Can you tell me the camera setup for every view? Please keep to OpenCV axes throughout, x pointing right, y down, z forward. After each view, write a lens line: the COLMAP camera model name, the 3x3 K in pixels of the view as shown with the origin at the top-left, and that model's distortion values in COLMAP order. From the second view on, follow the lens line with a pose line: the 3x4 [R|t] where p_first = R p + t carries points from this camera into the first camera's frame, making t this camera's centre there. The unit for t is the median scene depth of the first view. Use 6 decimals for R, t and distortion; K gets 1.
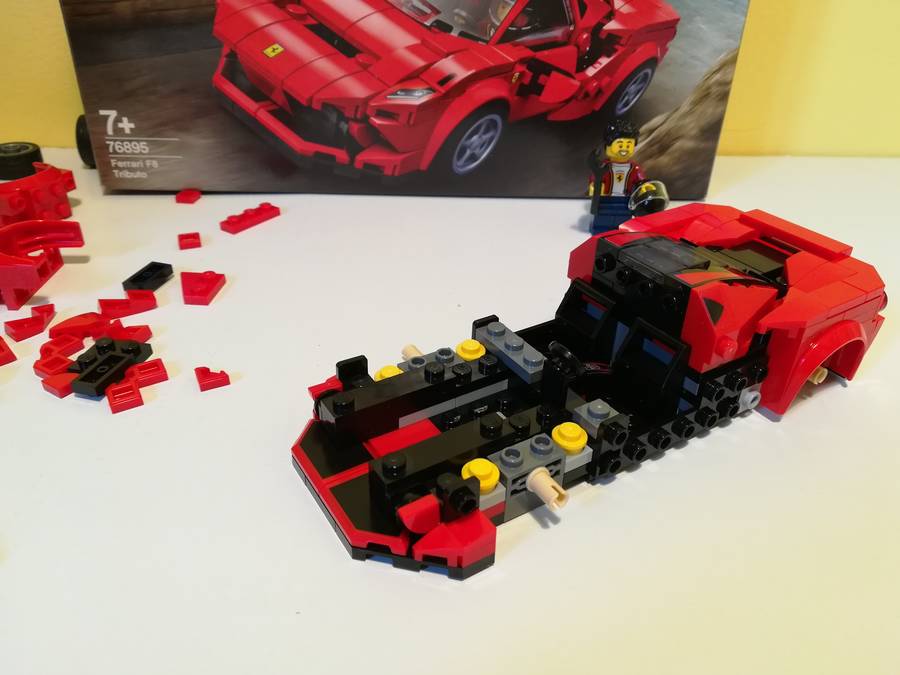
lens RADIAL K [[700.2, 0, 453.0], [0, 700.2, 352.9], [0, 0, 1]] dist [0.017631, -0.067589]
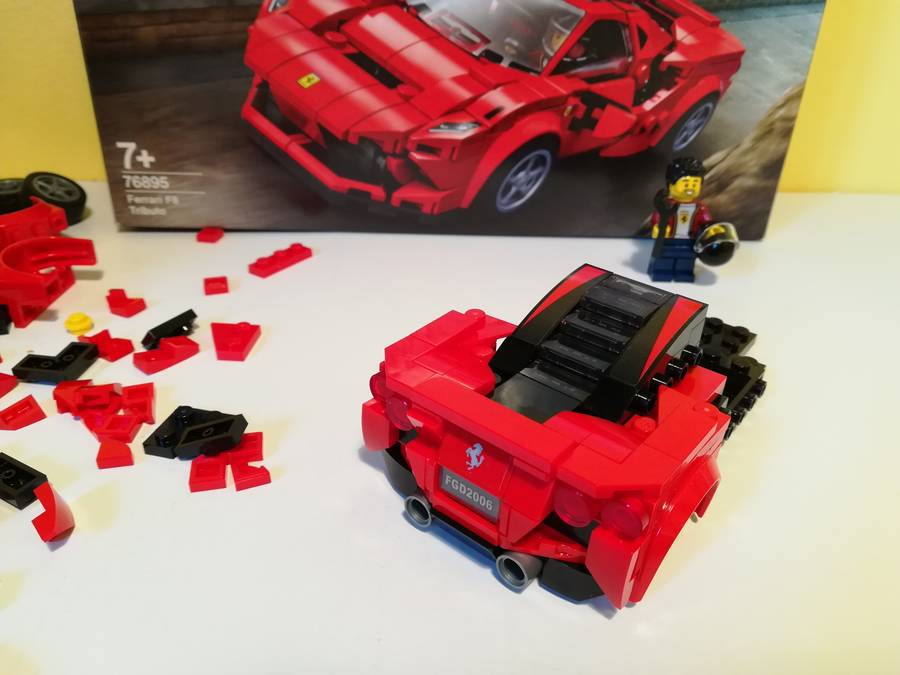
lens RADIAL K [[700.2, 0, 446.8], [0, 700.2, 348.3], [0, 0, 1]] dist [0.017631, -0.067589]
pose [[0.999933, 0.002560, 0.011297, -0.080098], [-0.002104, 0.999192, -0.040142, -0.039310], [-0.011390, 0.040115, 0.999130, 0.082090]]
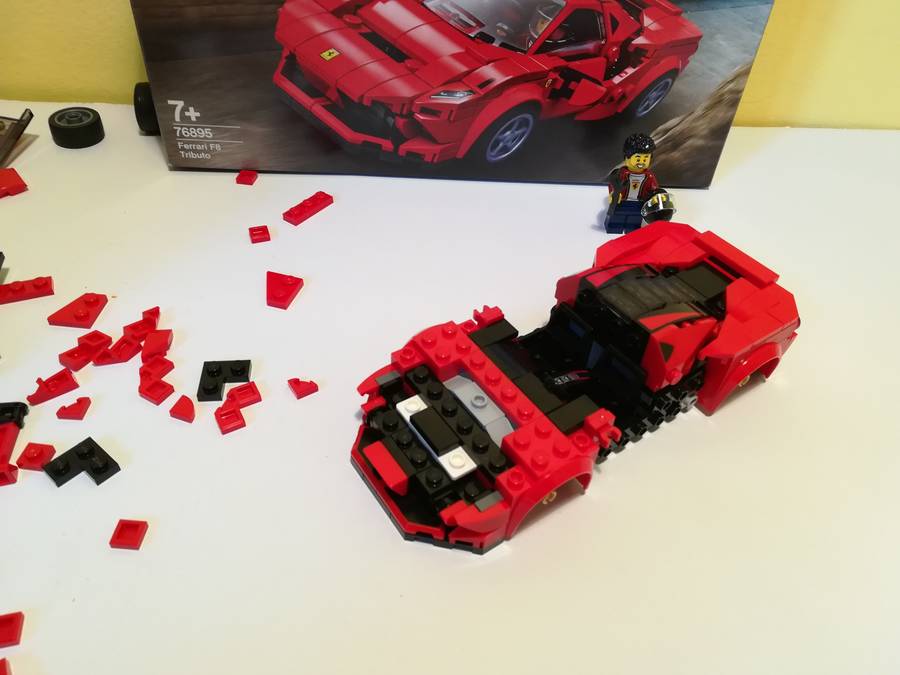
lens RADIAL K [[700.2, 0, 449.1], [0, 700.2, 346.4], [0, 0, 1]] dist [0.017631, -0.067589]
pose [[0.999620, 0.023709, 0.014031, -0.071341], [-0.026062, 0.978914, 0.202604, -0.203765], [-0.008932, -0.202893, 0.979160, -0.158572]]
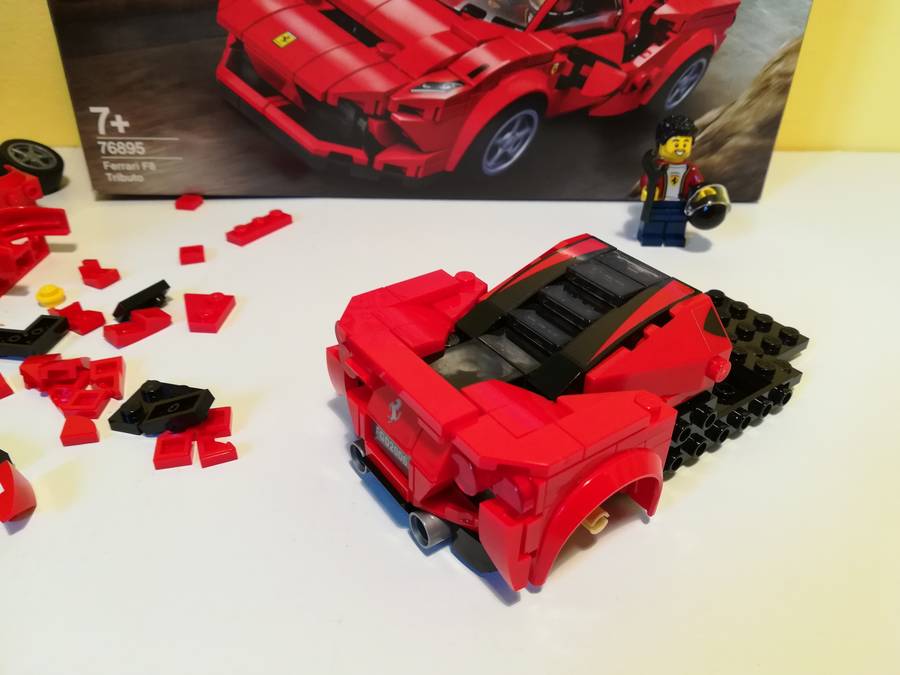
lens RADIAL K [[700.2, 0, 448.4], [0, 700.2, 344.2], [0, 0, 1]] dist [0.017631, -0.067589]
pose [[0.999982, -0.005695, 0.001630, -0.049298], [0.005683, 0.999958, 0.007152, -0.047117], [-0.001670, -0.007143, 0.999973, 0.101050]]
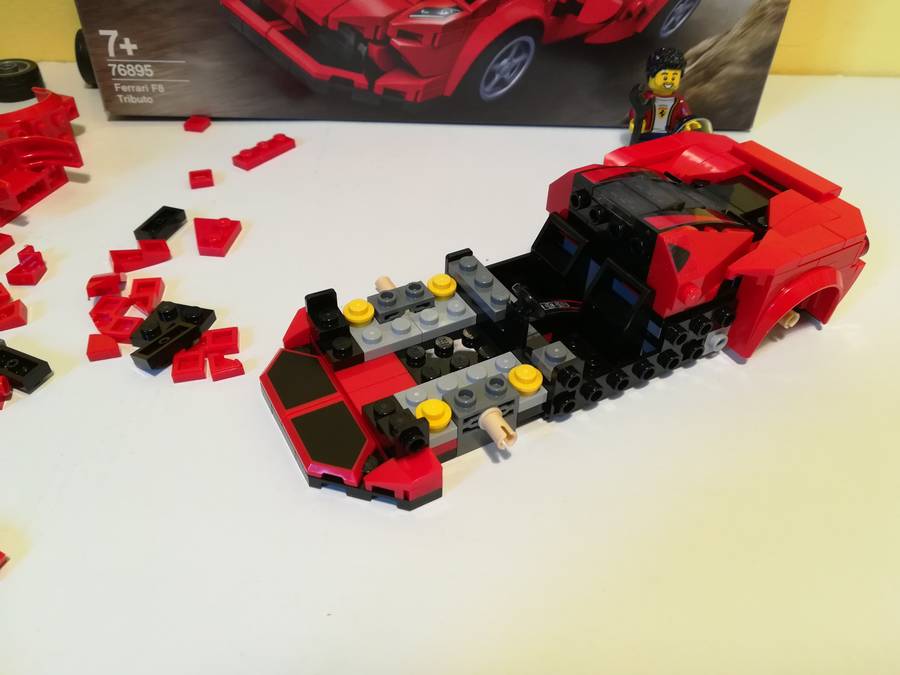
lens RADIAL K [[700.2, 0, 451.1], [0, 700.2, 345.7], [0, 0, 1]] dist [0.017631, -0.067589]
pose [[0.999761, 0.013794, -0.016977, -0.018694], [-0.011227, 0.989662, 0.142978, -0.070722], [0.018773, -0.142753, 0.989580, 0.036508]]
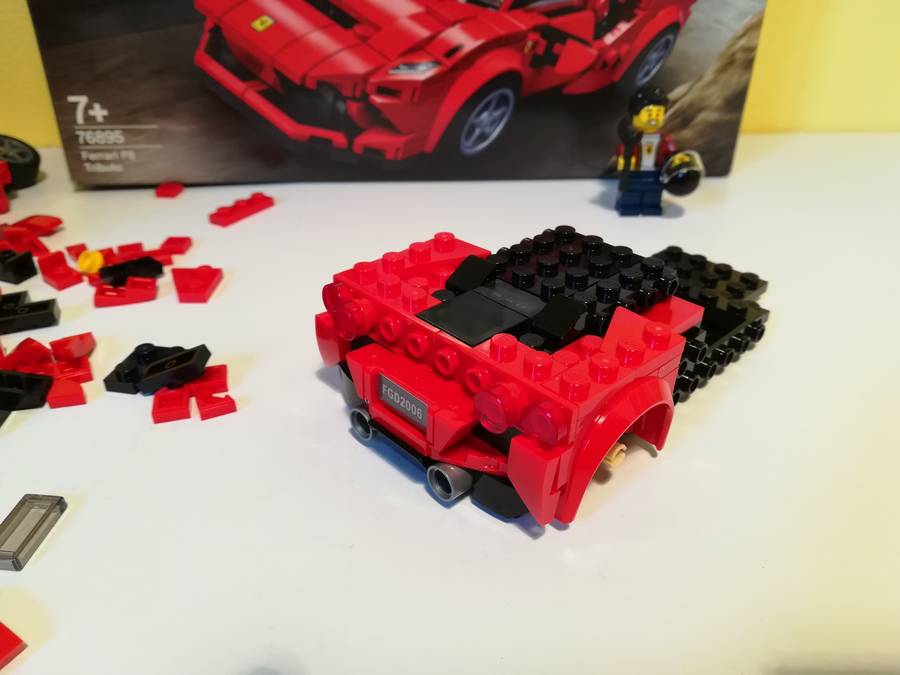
lens RADIAL K [[700.2, 0, 446.3], [0, 700.2, 350.6], [0, 0, 1]] dist [0.017631, -0.067589]
pose [[0.998319, -0.042479, 0.039435, -0.069959], [0.043242, 0.998890, -0.018693, 0.016672], [-0.038597, 0.020367, 0.999047, 0.093325]]
